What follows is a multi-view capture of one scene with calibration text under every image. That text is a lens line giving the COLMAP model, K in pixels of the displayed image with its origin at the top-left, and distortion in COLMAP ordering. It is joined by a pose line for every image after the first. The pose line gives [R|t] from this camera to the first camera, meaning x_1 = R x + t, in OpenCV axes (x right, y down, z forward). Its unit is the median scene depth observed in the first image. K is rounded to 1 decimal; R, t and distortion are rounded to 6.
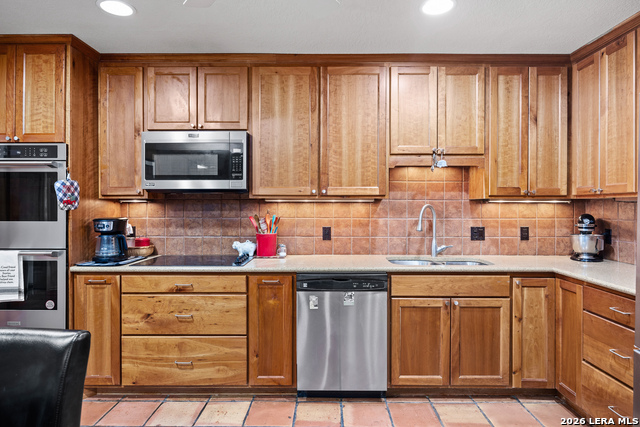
lens RADIAL K [[389.5, 0, 324.2], [0, 389.5, 206.8], [0, 0, 1]] dist [-0.005606, 0.000090]
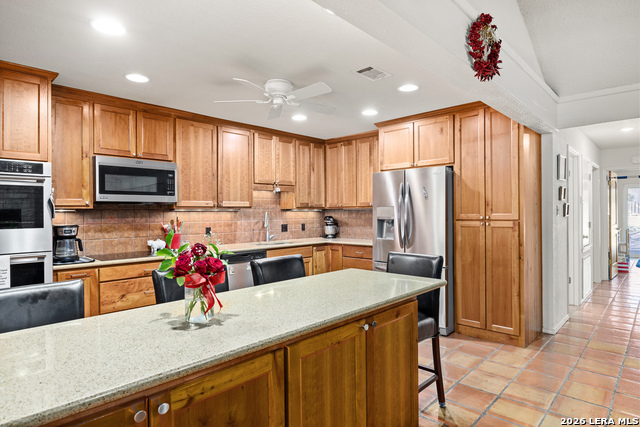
lens RADIAL K [[361.8, 0, 321.4], [0, 361.8, 213.2], [0, 0, 1]] dist [-0.004149, -0.001535]
pose [[0.687286, -0.008717, 0.726335, -0.798265], [0.012979, 0.999916, -0.000281, 0.003008], [-0.726271, 0.009620, 0.687341, -0.321512]]
